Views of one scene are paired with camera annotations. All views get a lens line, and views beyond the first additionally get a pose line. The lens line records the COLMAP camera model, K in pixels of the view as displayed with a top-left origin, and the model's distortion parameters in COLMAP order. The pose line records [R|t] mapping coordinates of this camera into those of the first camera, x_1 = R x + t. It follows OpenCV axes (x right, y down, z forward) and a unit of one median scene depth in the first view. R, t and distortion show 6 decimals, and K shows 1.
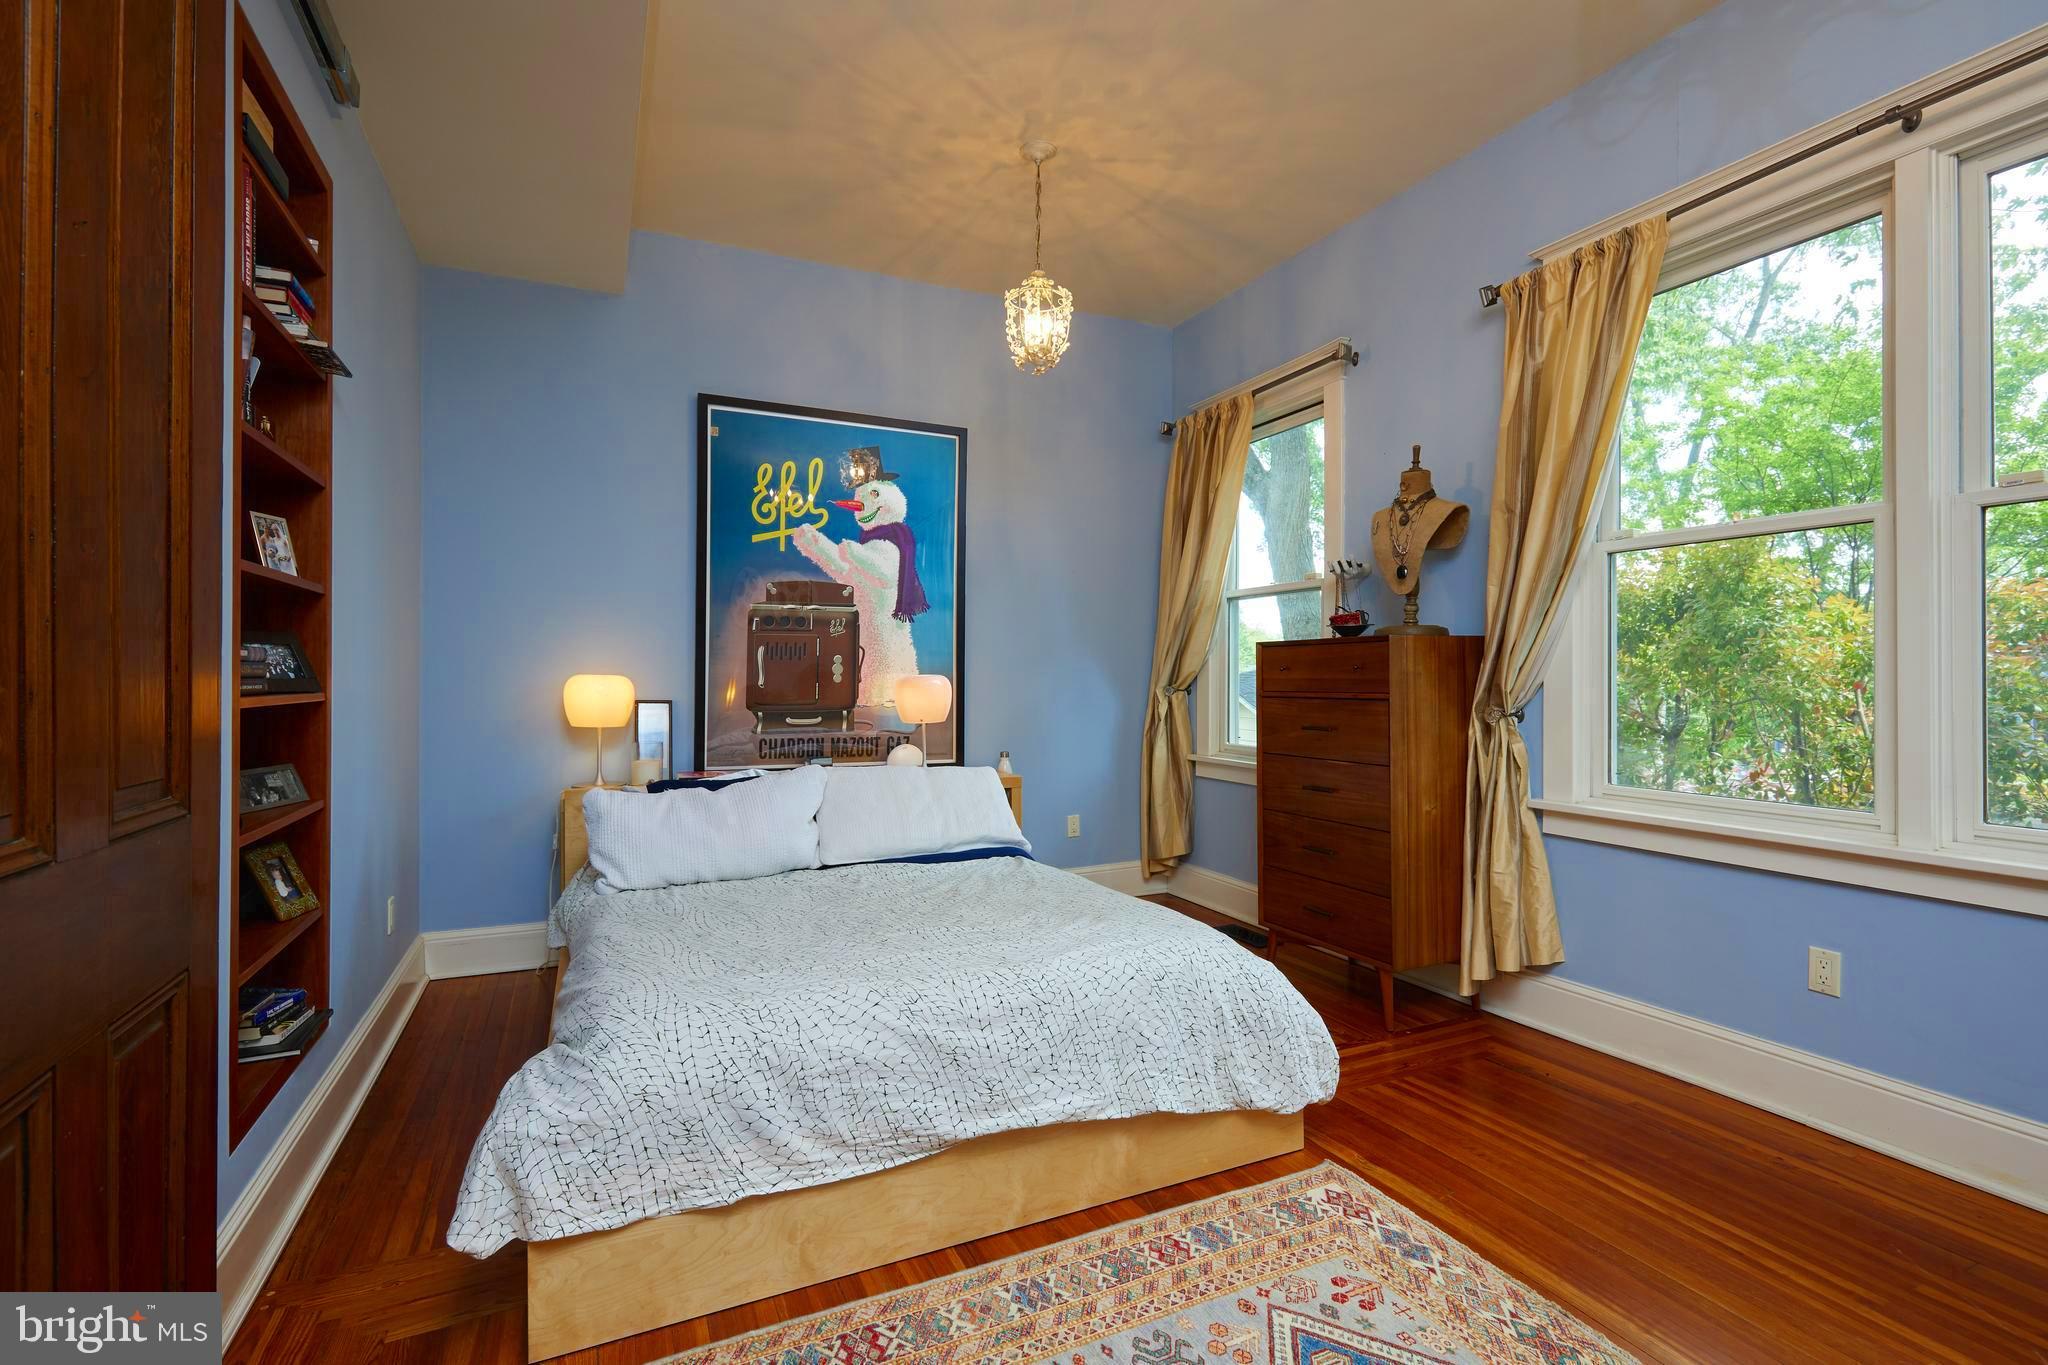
lens RADIAL K [[939.1, 0, 1031.6], [0, 939.1, 671.0], [0, 0, 1]] dist [0.000062, 0.000529]
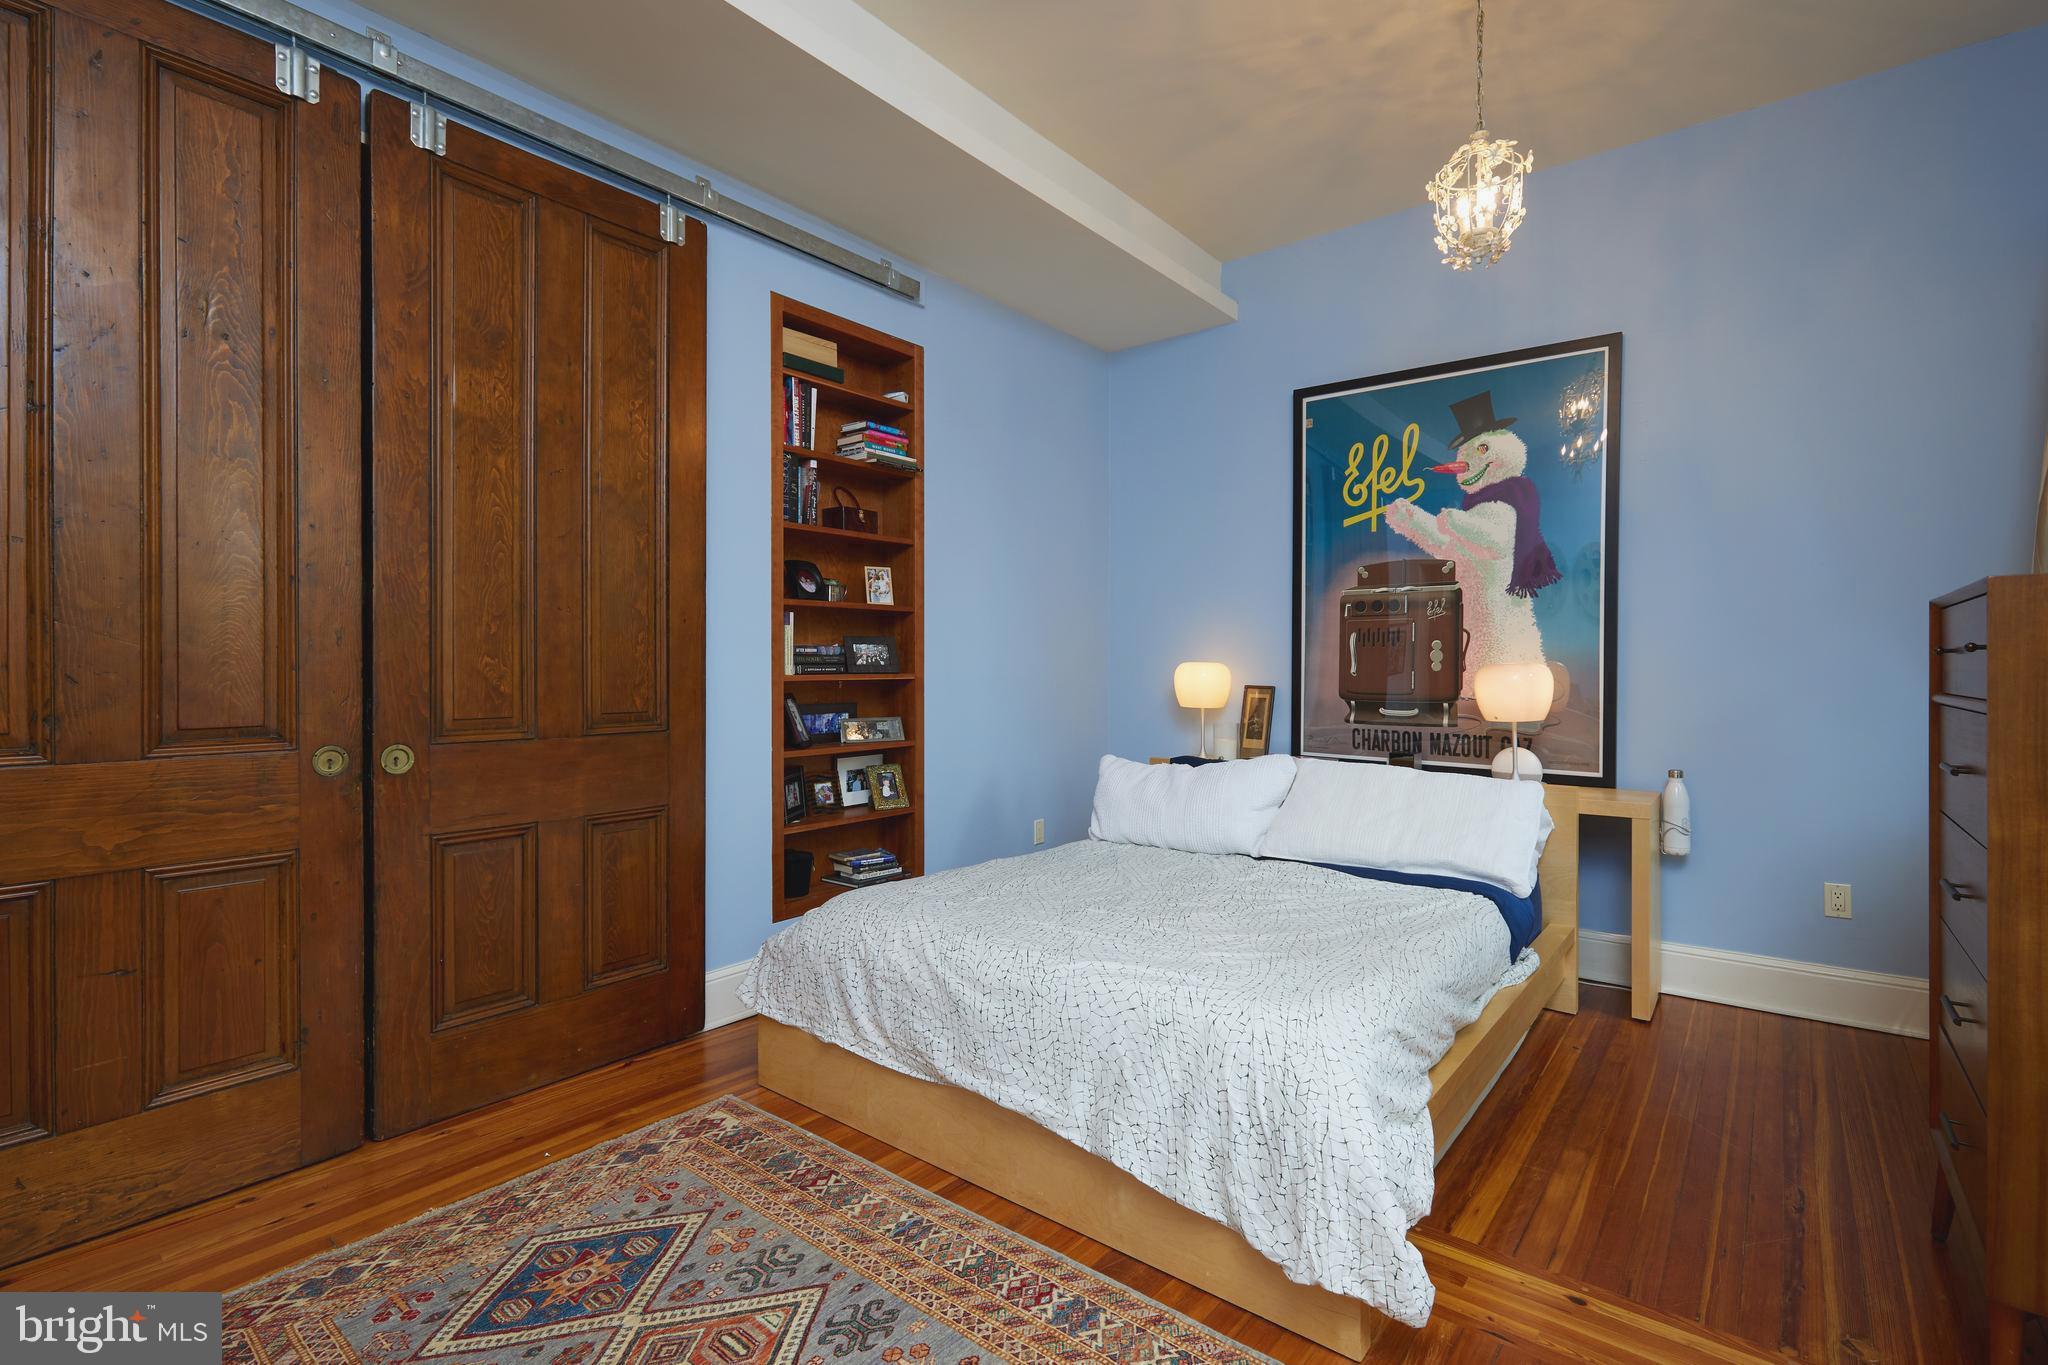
lens RADIAL K [[939.1, 0, 1031.6], [0, 939.1, 671.0], [0, 0, 1]] dist [0.000062, 0.000529]
pose [[0.442089, 0.008830, -0.896928, 0.435532], [0.003794, 0.999924, 0.011713, 0.000383], [0.896963, -0.008581, 0.442022, 0.271945]]
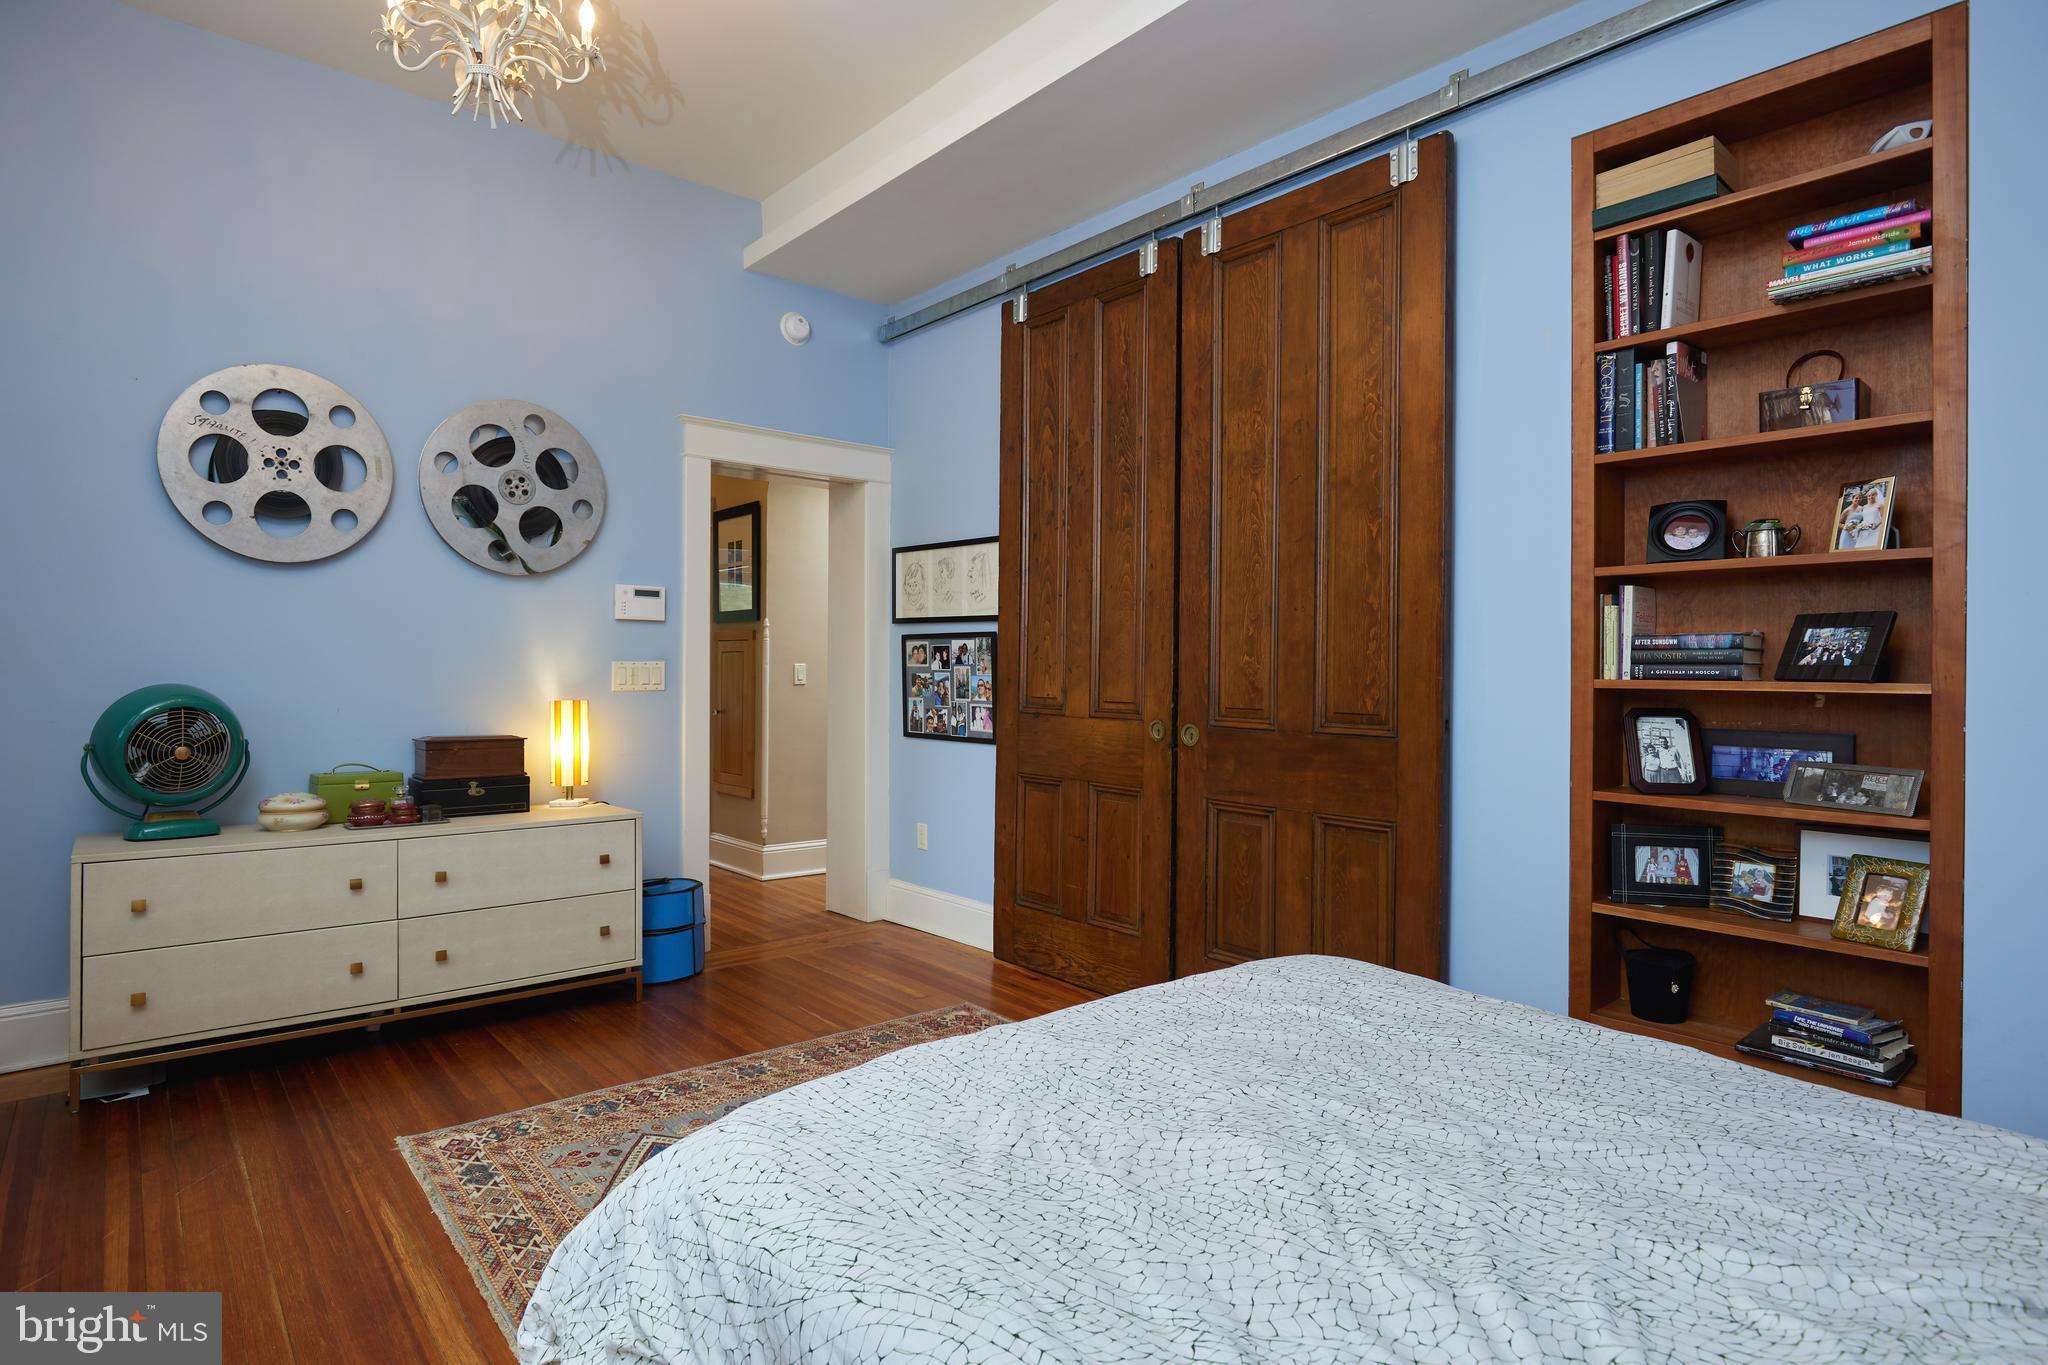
lens RADIAL K [[1075.6, 0, 1026.2], [0, 1075.6, 663.8], [0, 0, 1]] dist [-0.018964, -0.000346]
pose [[-0.963506, -0.002597, -0.267675, 0.116418], [-0.001696, 0.999992, -0.003598, 0.006123], [0.267682, -0.003013, -0.963502, 0.941515]]
